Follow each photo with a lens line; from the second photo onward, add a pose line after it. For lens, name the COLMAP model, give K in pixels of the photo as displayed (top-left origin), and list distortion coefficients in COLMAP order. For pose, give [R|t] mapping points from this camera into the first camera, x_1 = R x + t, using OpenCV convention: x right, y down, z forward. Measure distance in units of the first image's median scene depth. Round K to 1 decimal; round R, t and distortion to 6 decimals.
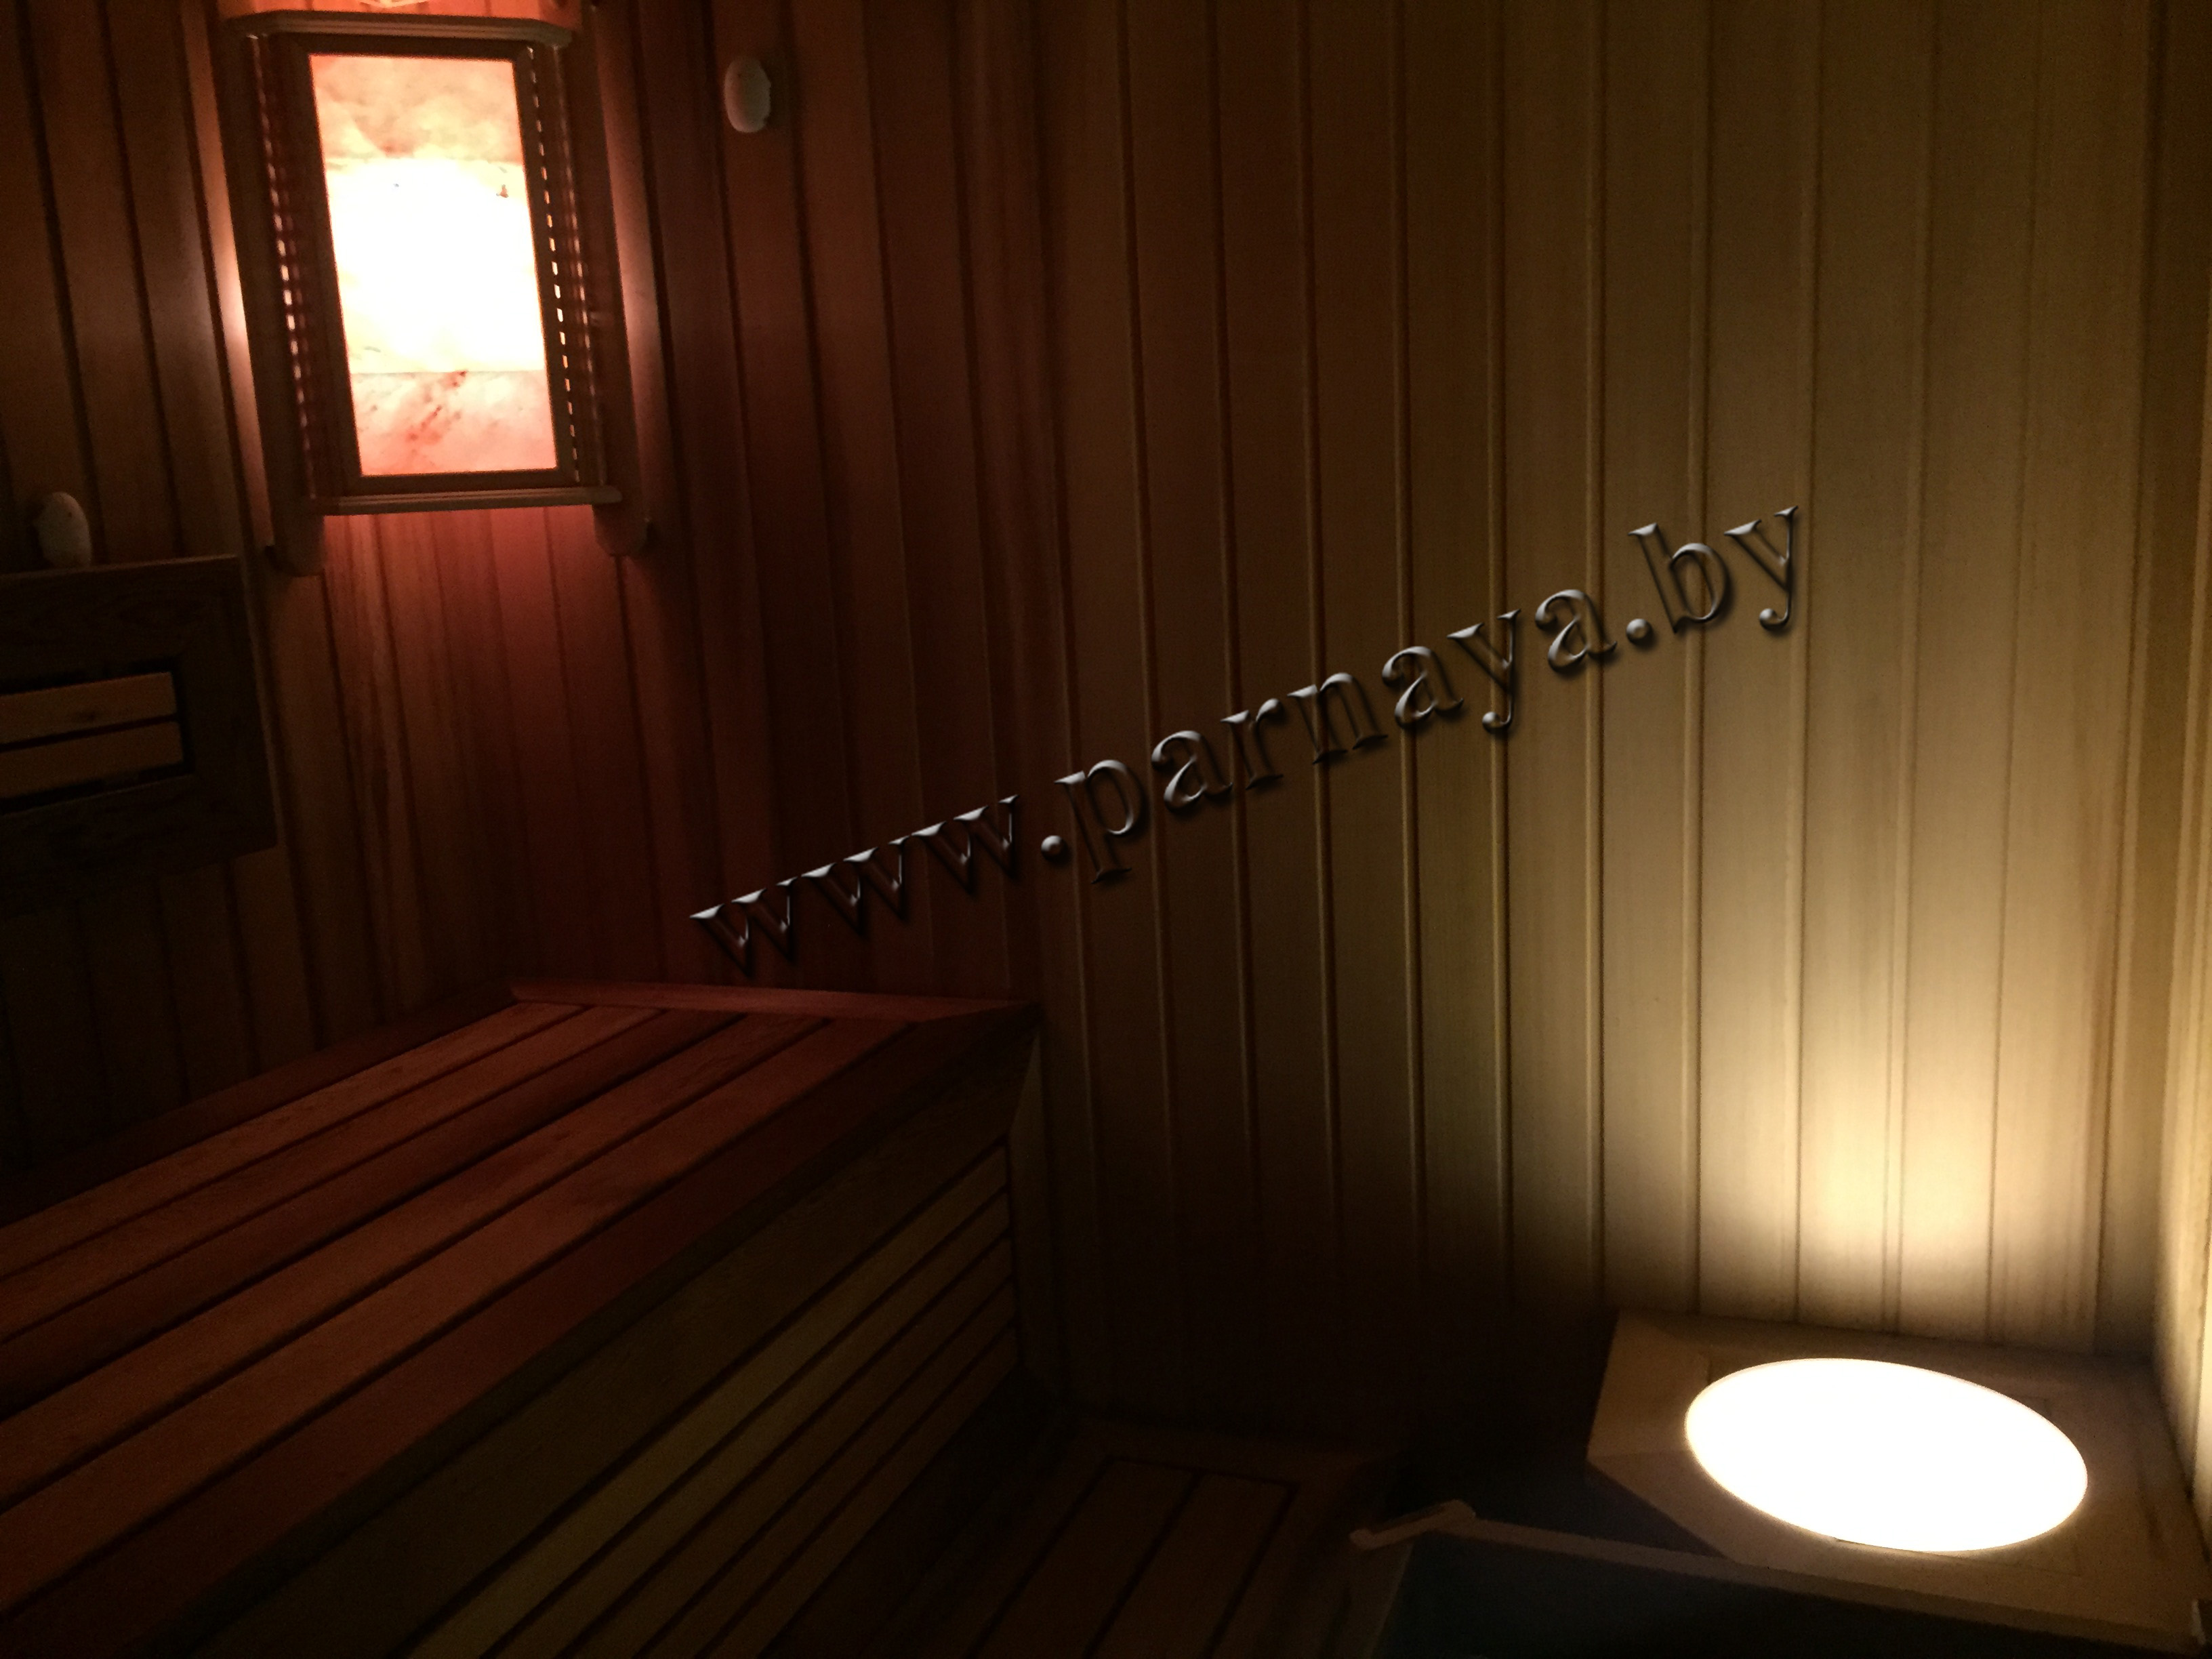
lens RADIAL K [[1913.8, 0, 1100.1], [0, 1913.8, 824.8], [0, 0, 1]] dist [0.107144, -0.152738]
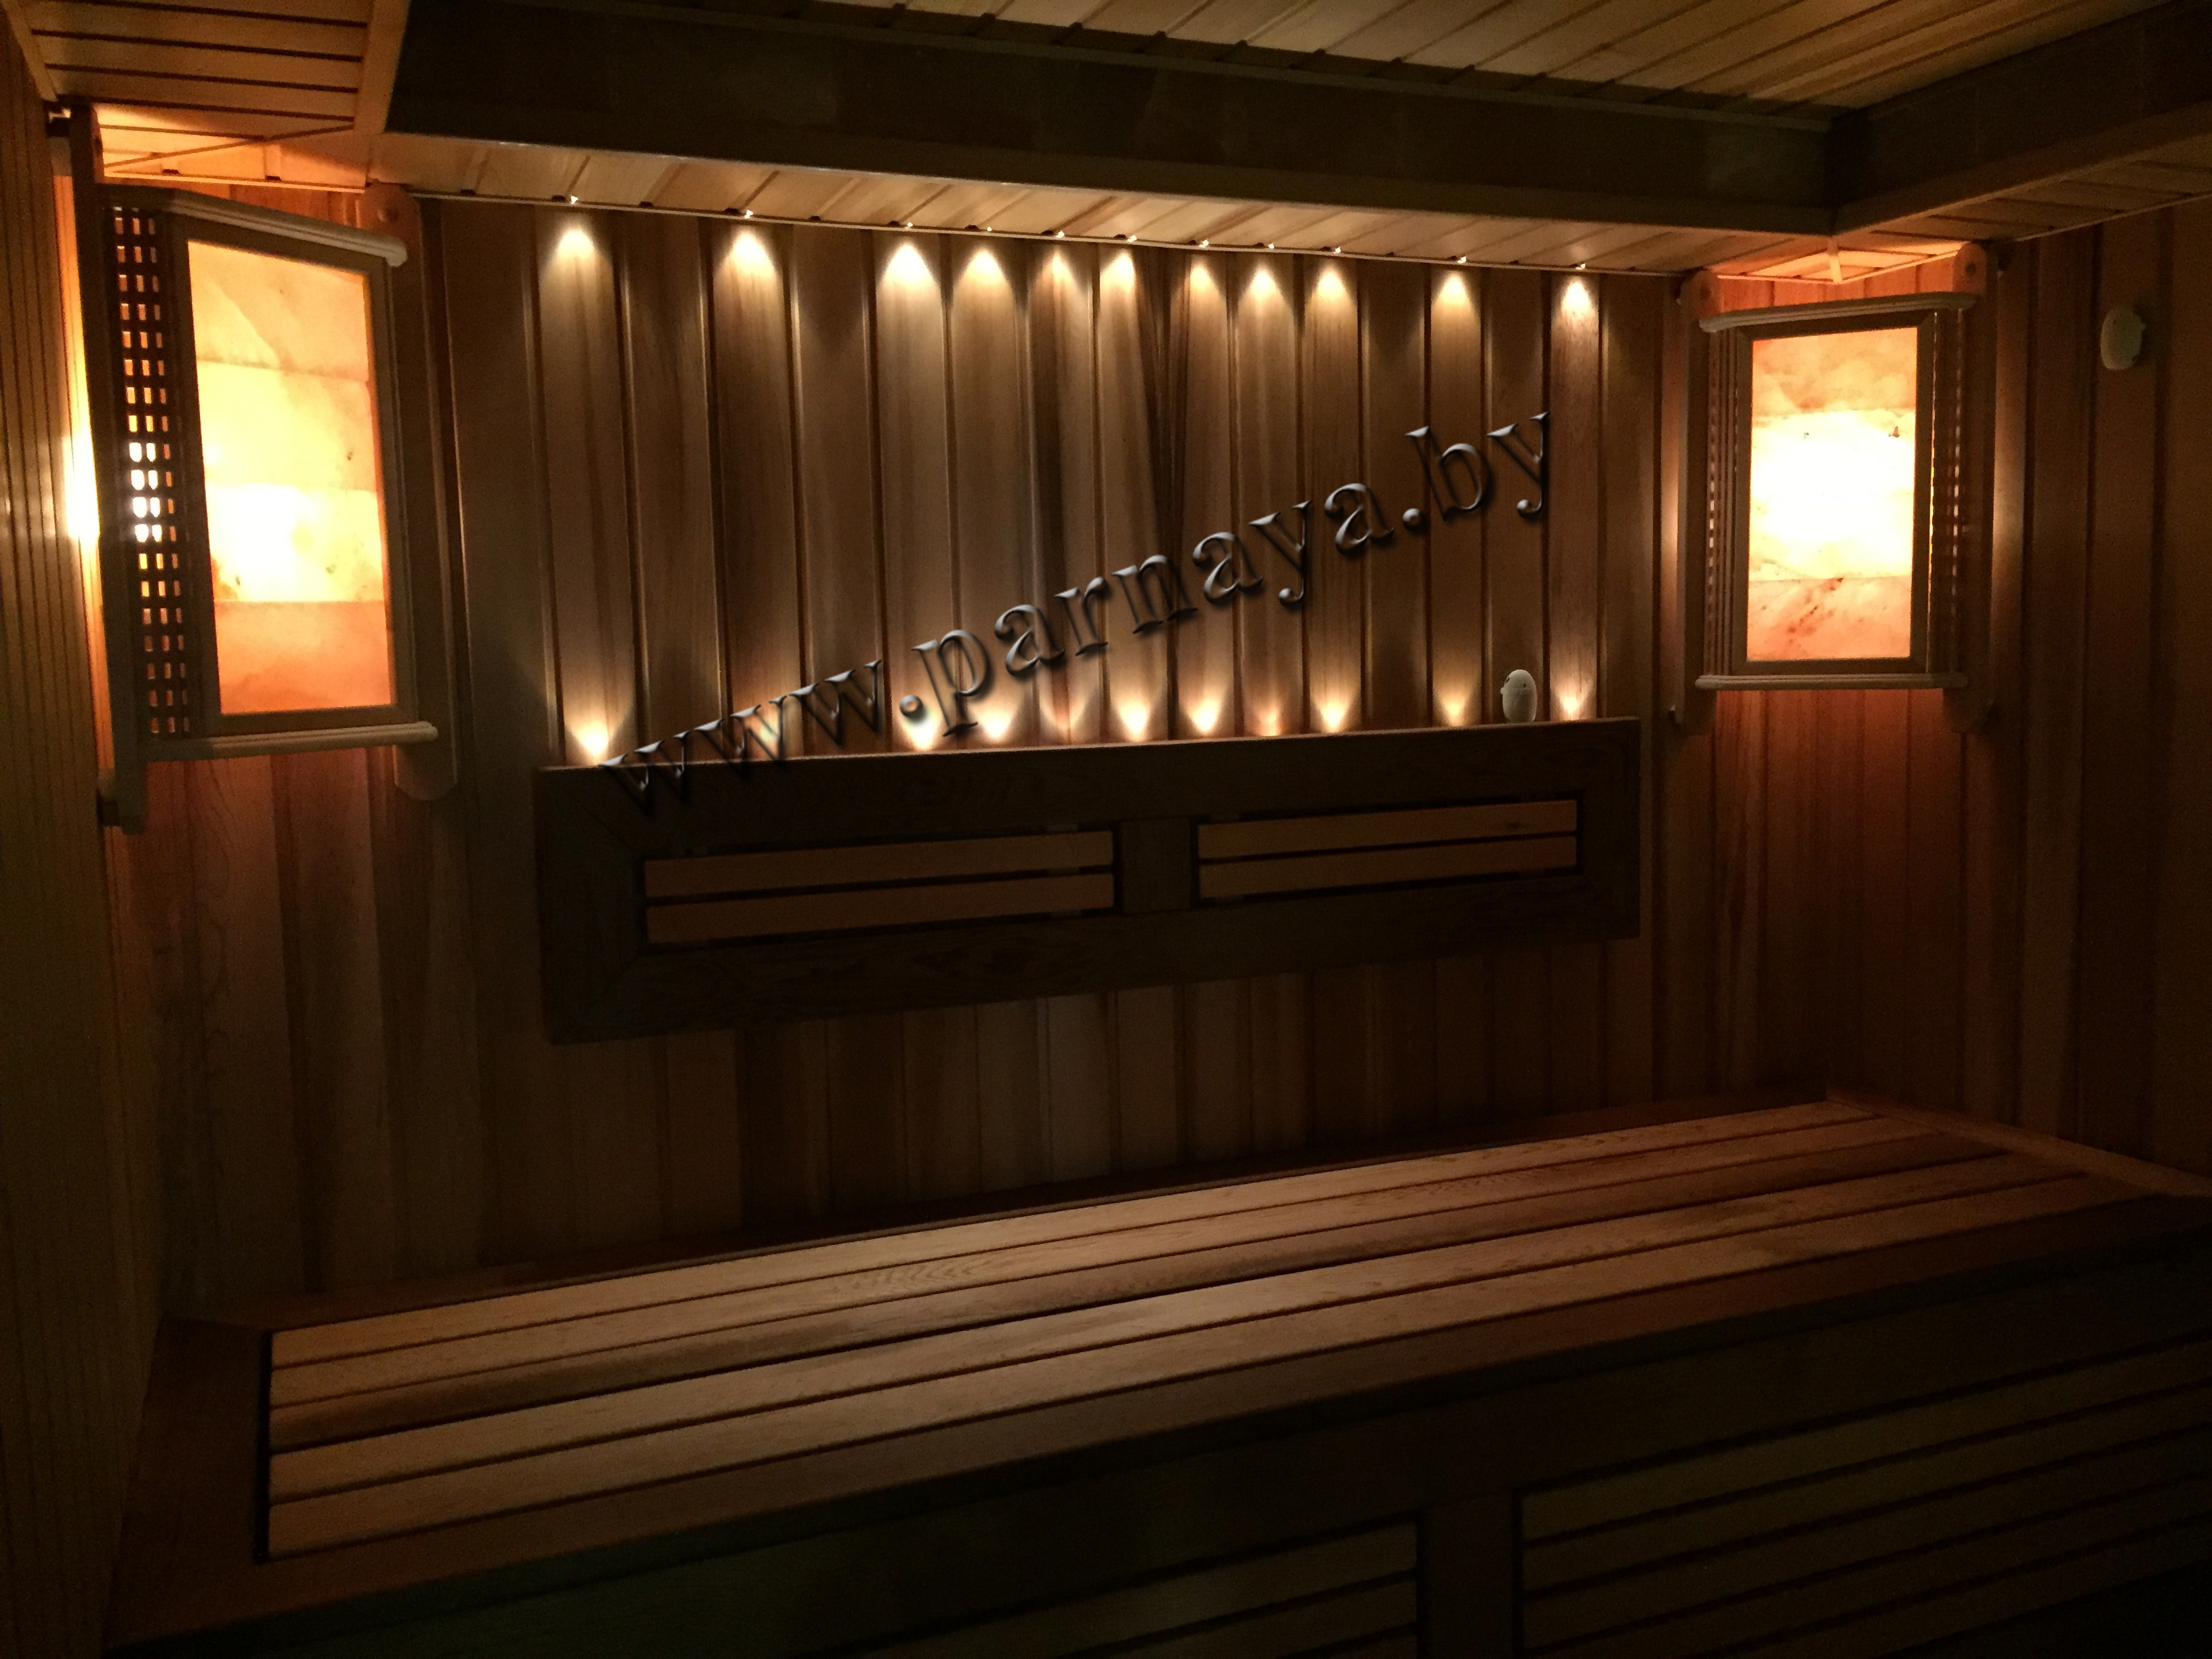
lens RADIAL K [[1913.8, 0, 1100.1], [0, 1913.8, 824.8], [0, 0, 1]] dist [0.107144, -0.152738]
pose [[0.700683, 0.100812, -0.706314, 0.225567], [-0.147748, 0.989010, -0.005408, -0.004054], [0.698007, 0.108146, 0.707878, -0.176797]]
